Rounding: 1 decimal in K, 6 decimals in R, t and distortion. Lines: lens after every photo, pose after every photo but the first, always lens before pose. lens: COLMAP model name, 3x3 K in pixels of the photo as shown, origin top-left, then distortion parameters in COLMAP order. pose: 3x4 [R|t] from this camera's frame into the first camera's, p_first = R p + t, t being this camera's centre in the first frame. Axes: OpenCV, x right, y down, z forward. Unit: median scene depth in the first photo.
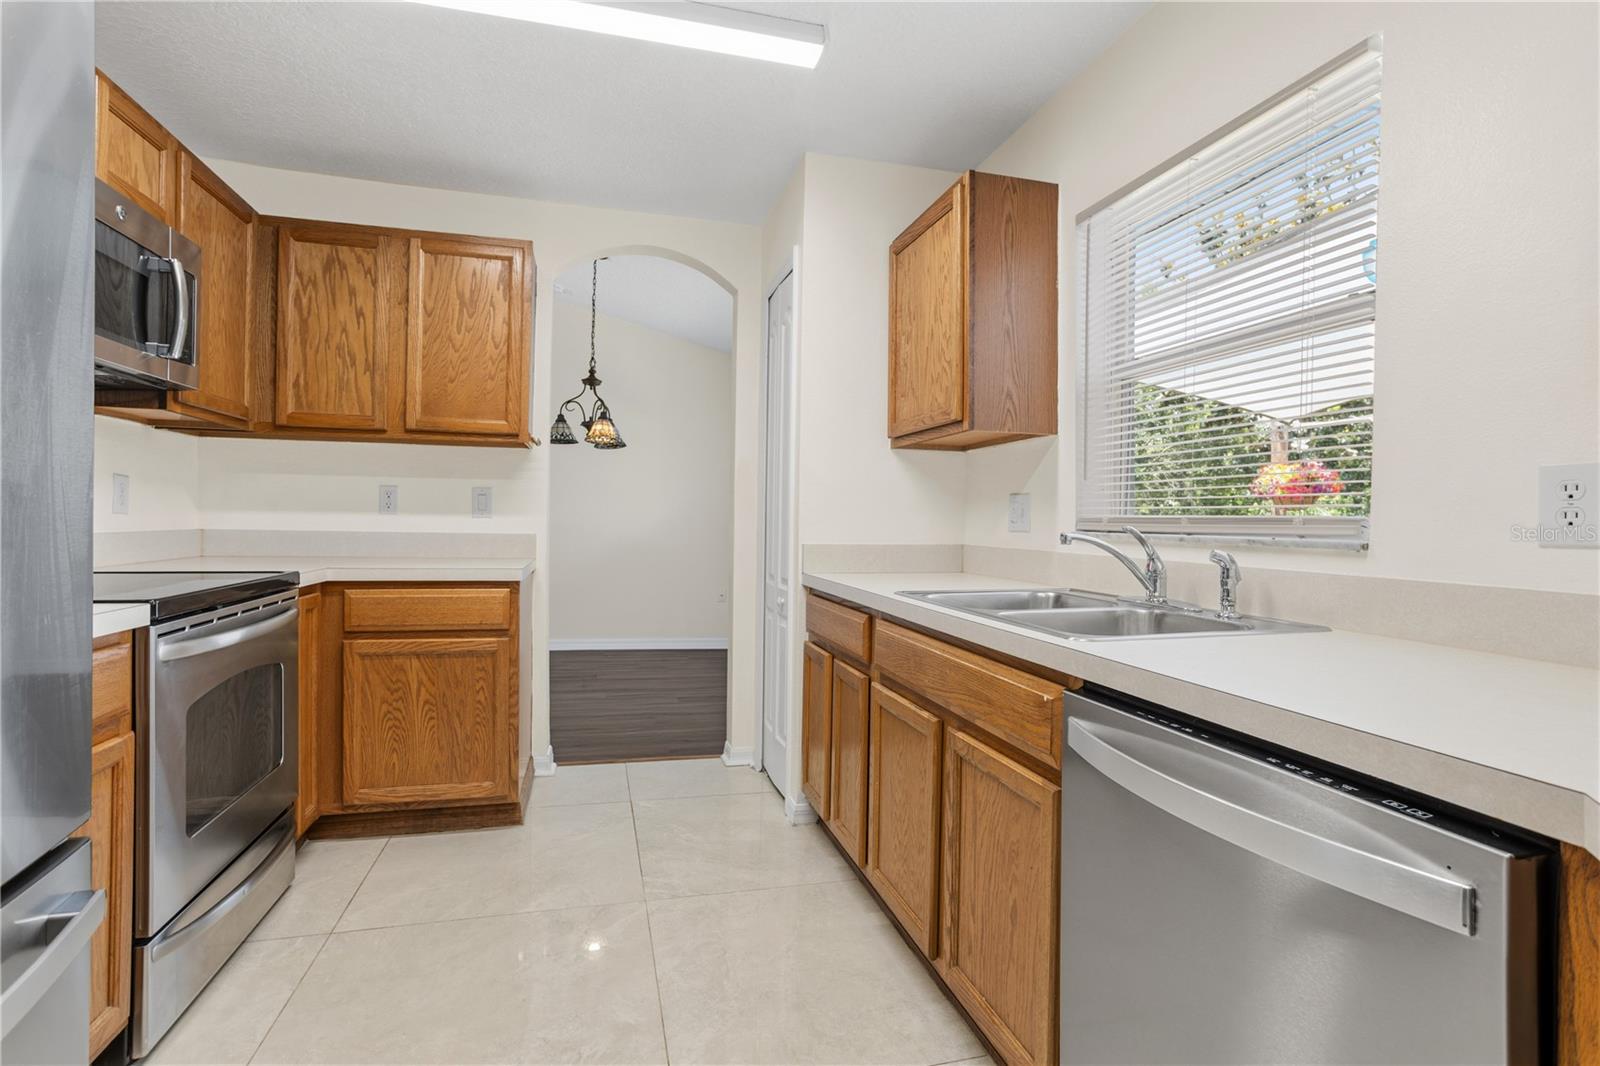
lens RADIAL K [[785.3, 0, 806.6], [0, 785.3, 527.6], [0, 0, 1]] dist [-0.030630, 0.018938]
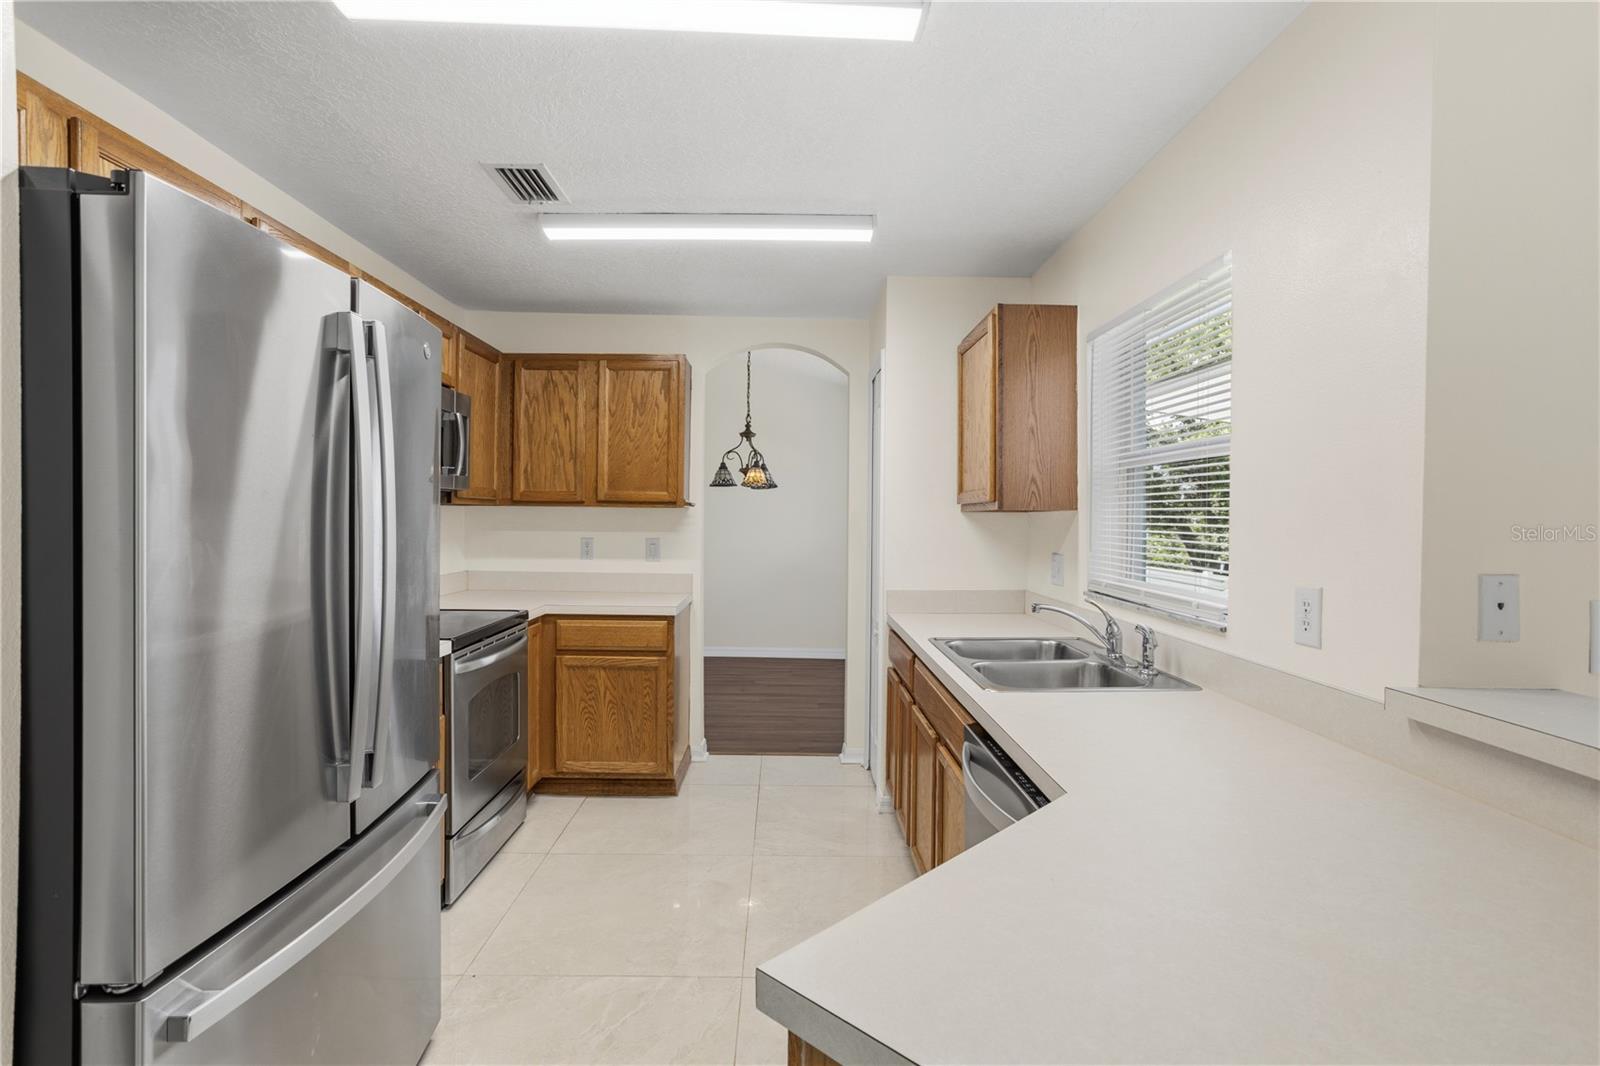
lens RADIAL K [[785.3, 0, 800.7], [0, 785.3, 528.1], [0, 0, 1]] dist [-0.030630, 0.018938]
pose [[0.970522, -0.002934, -0.240994, 0.175493], [0.002697, 0.999996, -0.001310, -0.081334], [0.240996, 0.000622, 0.970526, -0.266988]]
